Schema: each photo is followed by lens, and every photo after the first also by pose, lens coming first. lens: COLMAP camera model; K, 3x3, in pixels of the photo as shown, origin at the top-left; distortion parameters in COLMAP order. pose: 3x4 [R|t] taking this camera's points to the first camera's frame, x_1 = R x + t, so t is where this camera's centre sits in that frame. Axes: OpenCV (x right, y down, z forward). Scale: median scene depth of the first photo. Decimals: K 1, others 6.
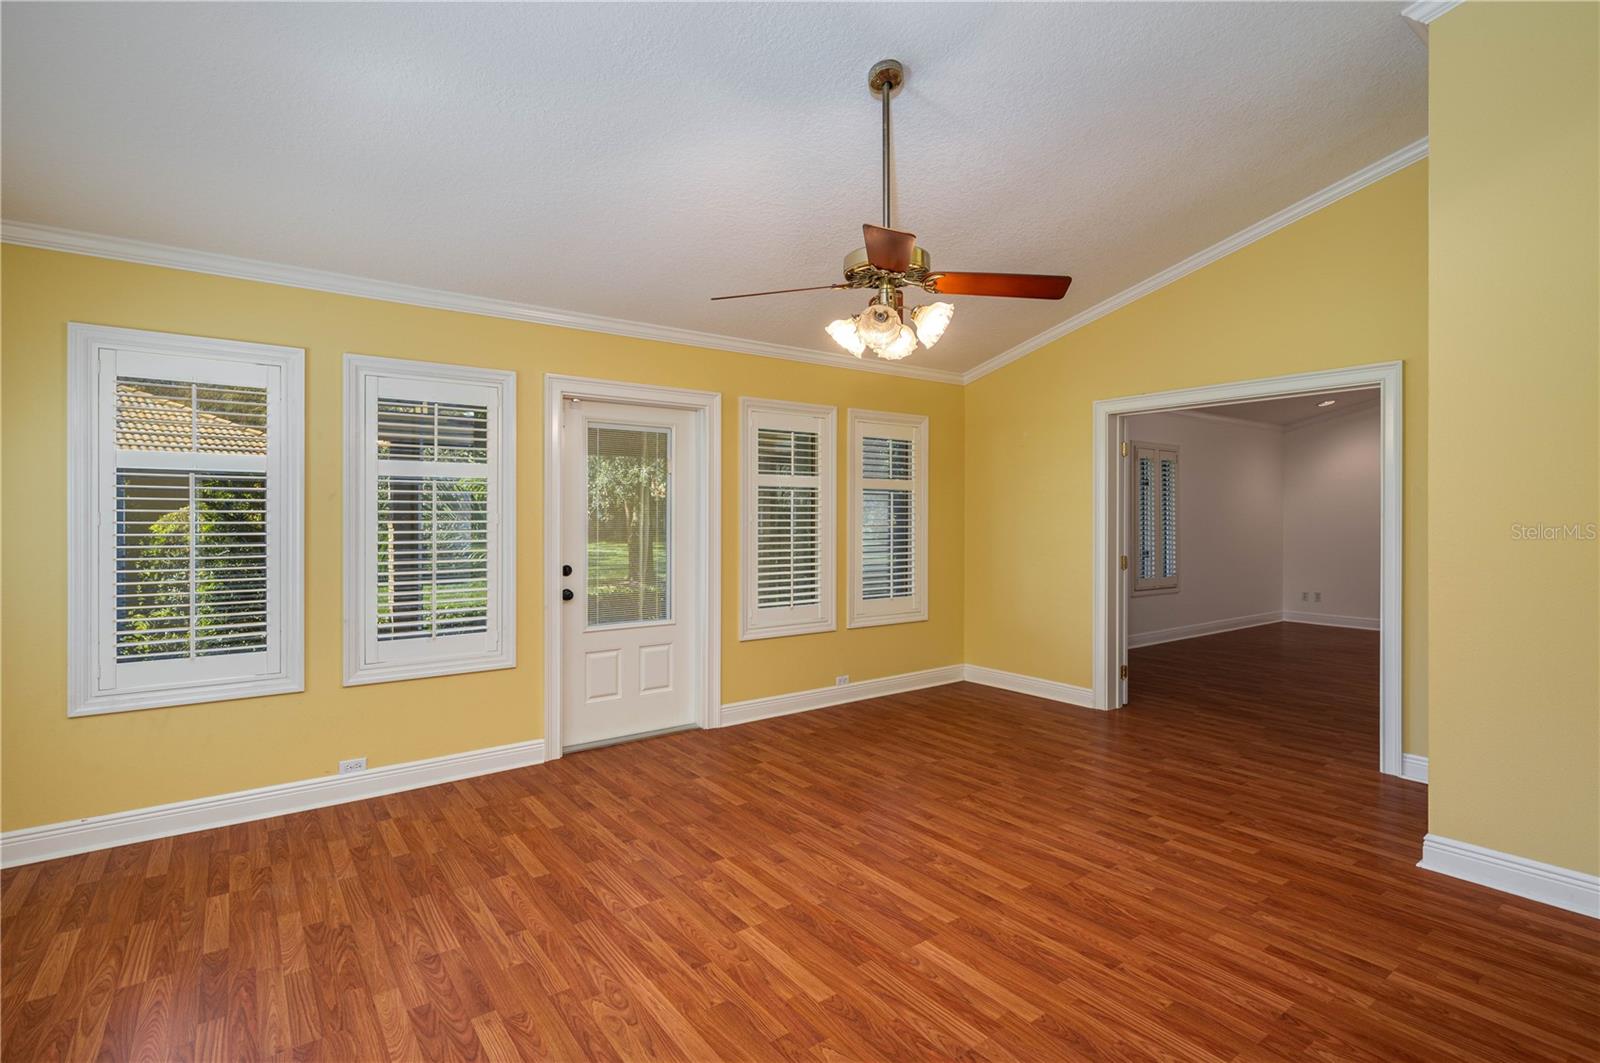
lens RADIAL K [[770.6, 0, 808.9], [0, 770.6, 528.4], [0, 0, 1]] dist [-0.003647, 0.000501]
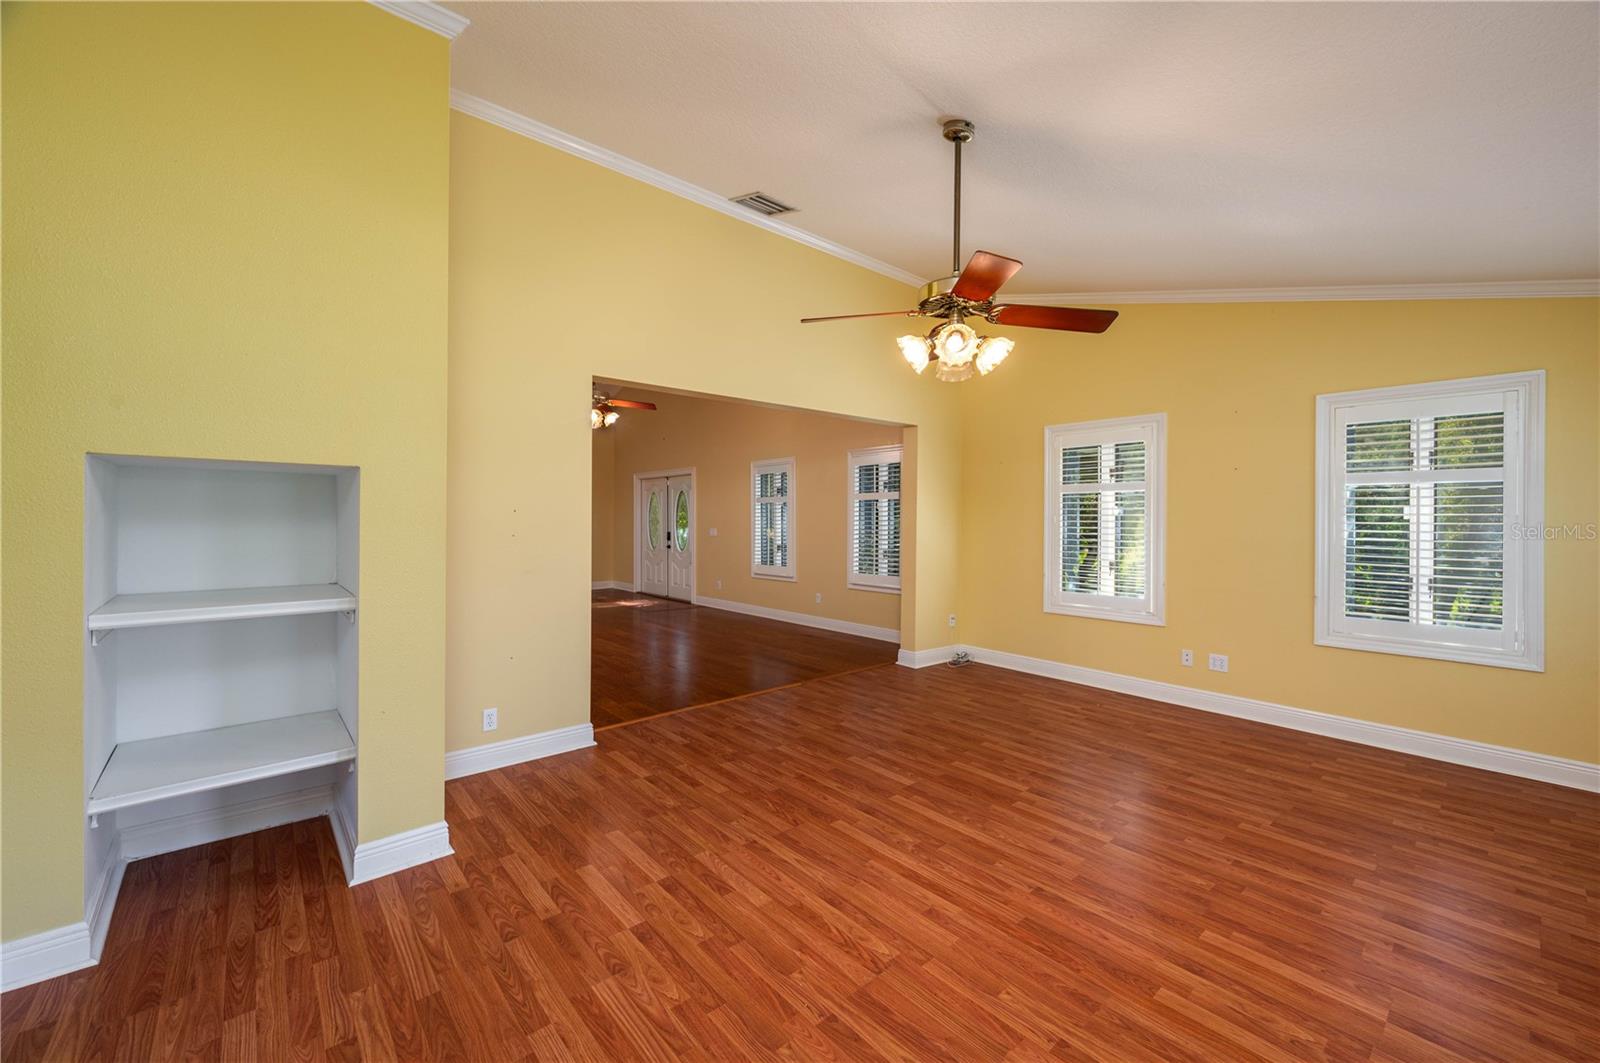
lens RADIAL K [[633.9, 0, 800.7], [0, 633.9, 521.2], [0, 0, 1]] dist [0.001611, -0.000400]
pose [[-0.997485, -0.004892, -0.070713, 0.389202], [-0.006008, 0.999860, 0.015588, -0.024673], [0.070627, 0.015974, -0.997375, 1.889297]]
